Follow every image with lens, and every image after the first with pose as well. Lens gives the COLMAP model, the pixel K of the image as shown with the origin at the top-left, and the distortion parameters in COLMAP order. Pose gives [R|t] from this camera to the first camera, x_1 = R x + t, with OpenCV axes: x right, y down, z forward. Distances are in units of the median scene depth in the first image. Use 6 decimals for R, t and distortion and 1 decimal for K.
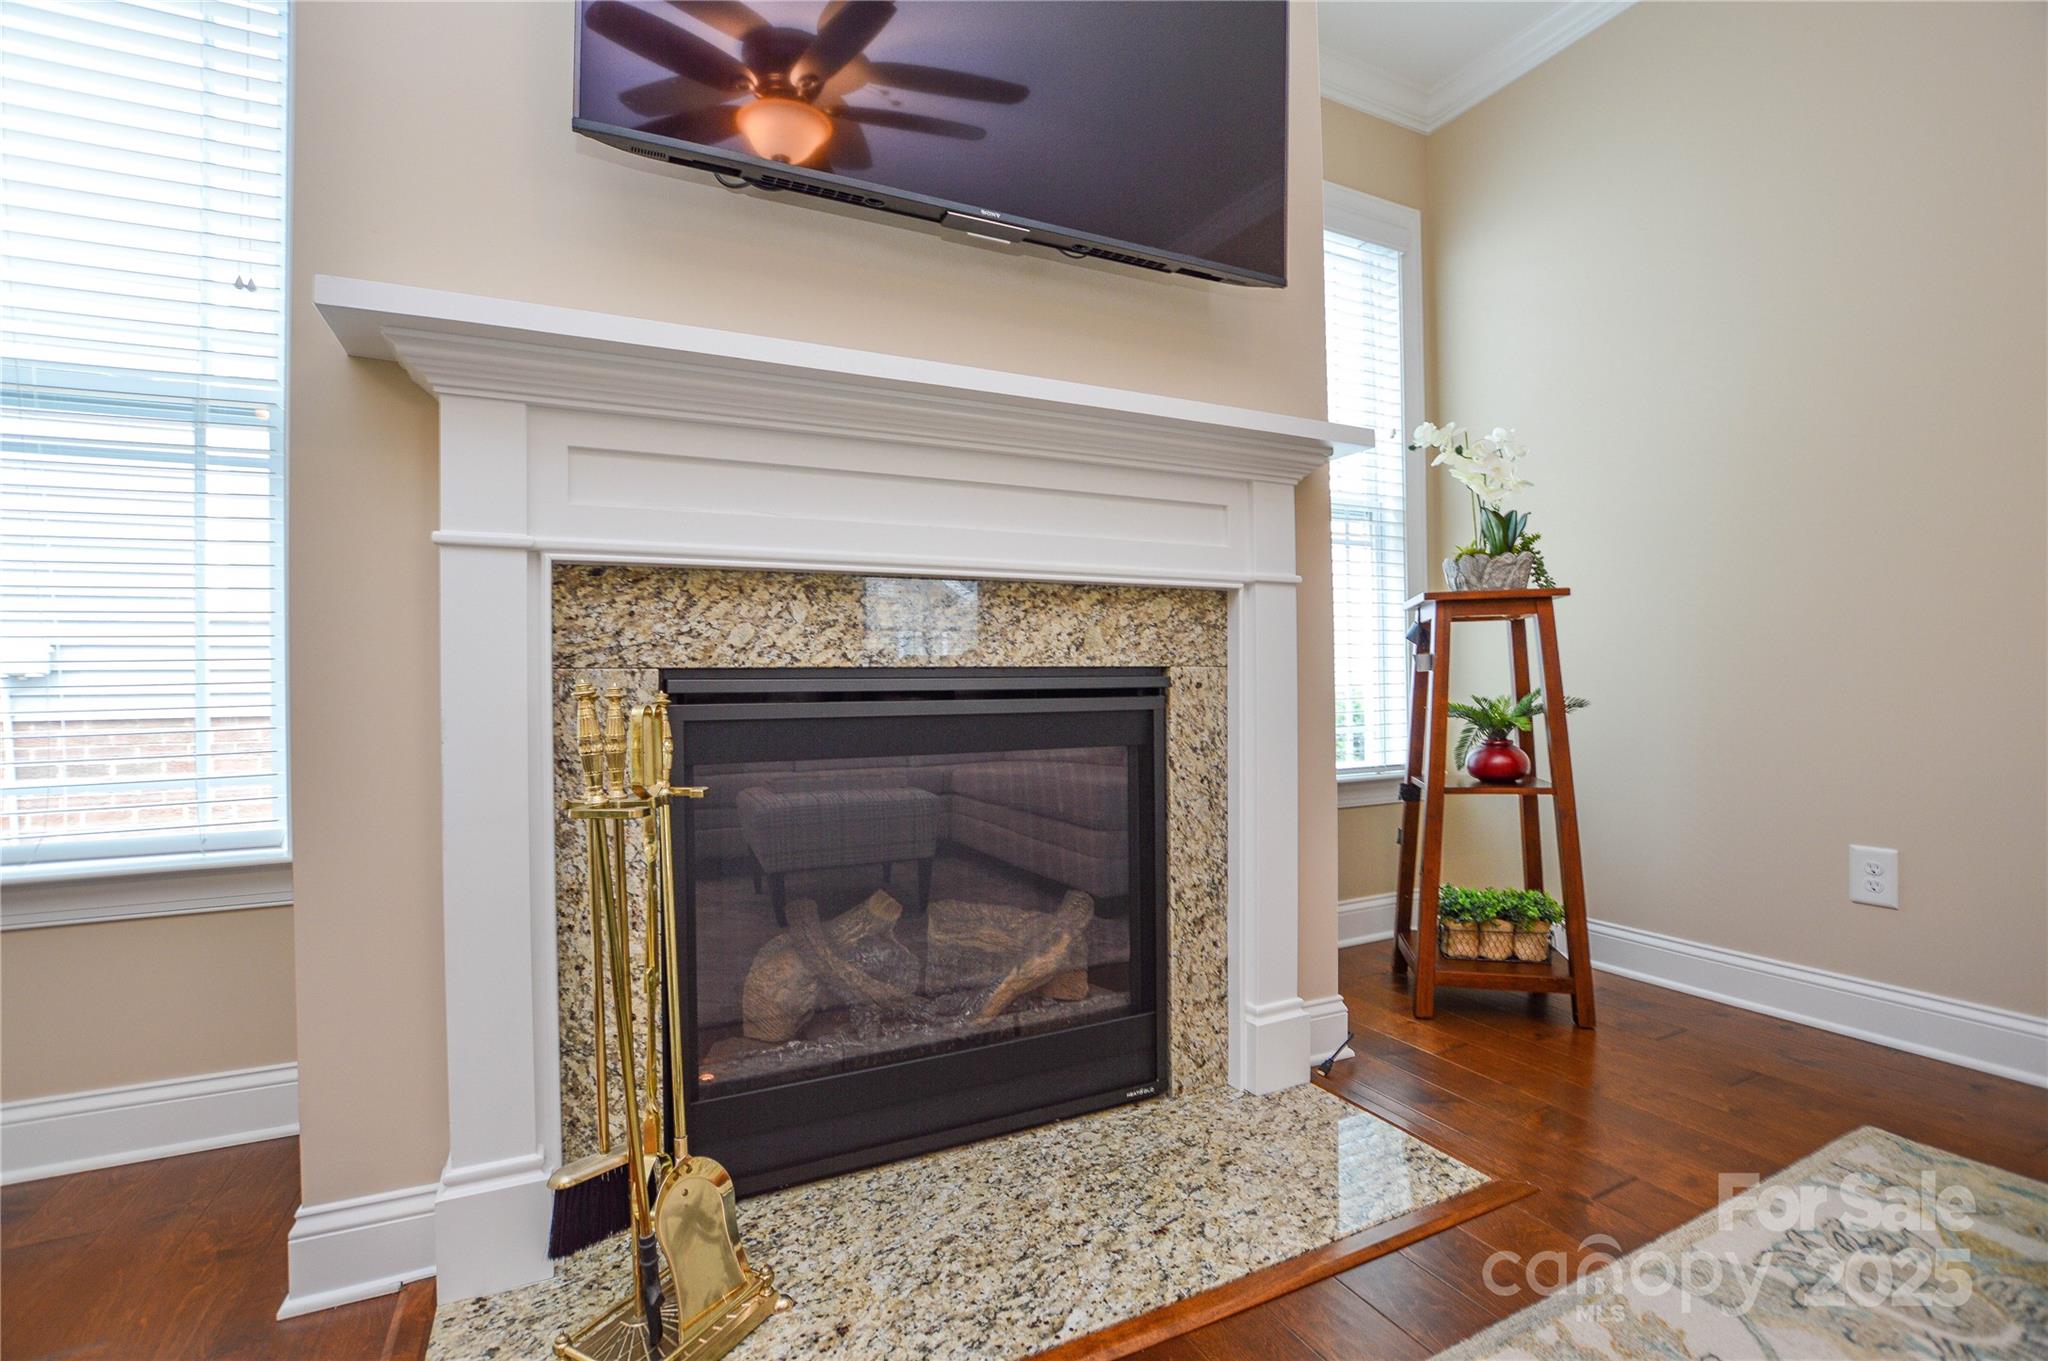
lens RADIAL K [[926.3, 0, 1027.0], [0, 926.3, 676.9], [0, 0, 1]] dist [-0.023869, 0.001011]
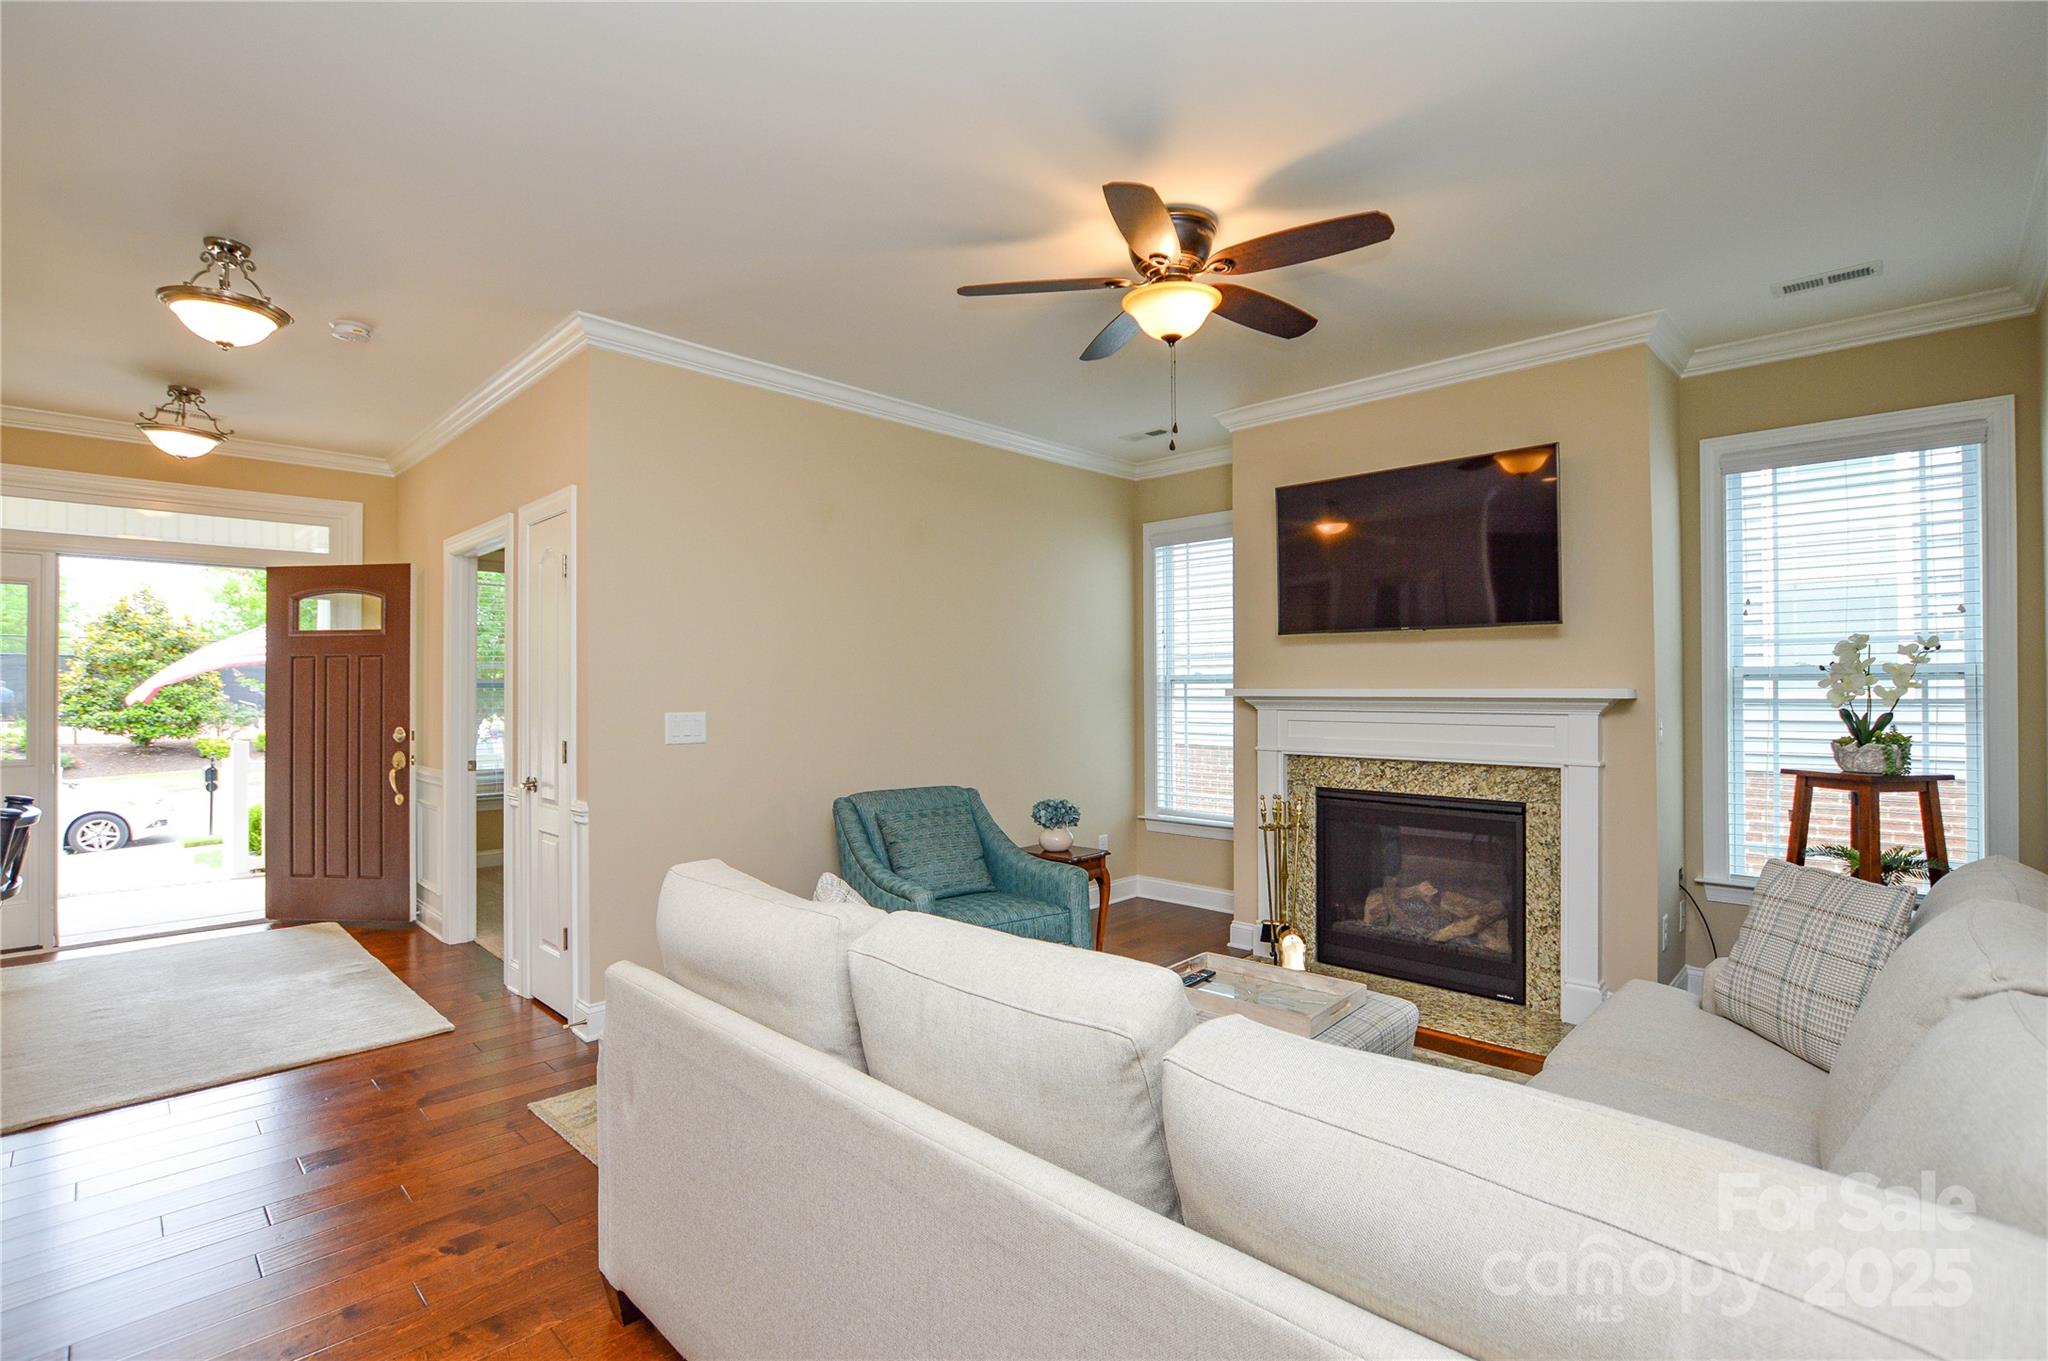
lens RADIAL K [[926.3, 0, 1027.0], [0, 926.3, 676.9], [0, 0, 1]] dist [-0.023869, 0.001011]
pose [[0.339148, -0.002436, -0.940730, 1.722591], [-0.001507, 0.999994, -0.003132, -0.286716], [0.940732, 0.002480, 0.339142, -0.773884]]
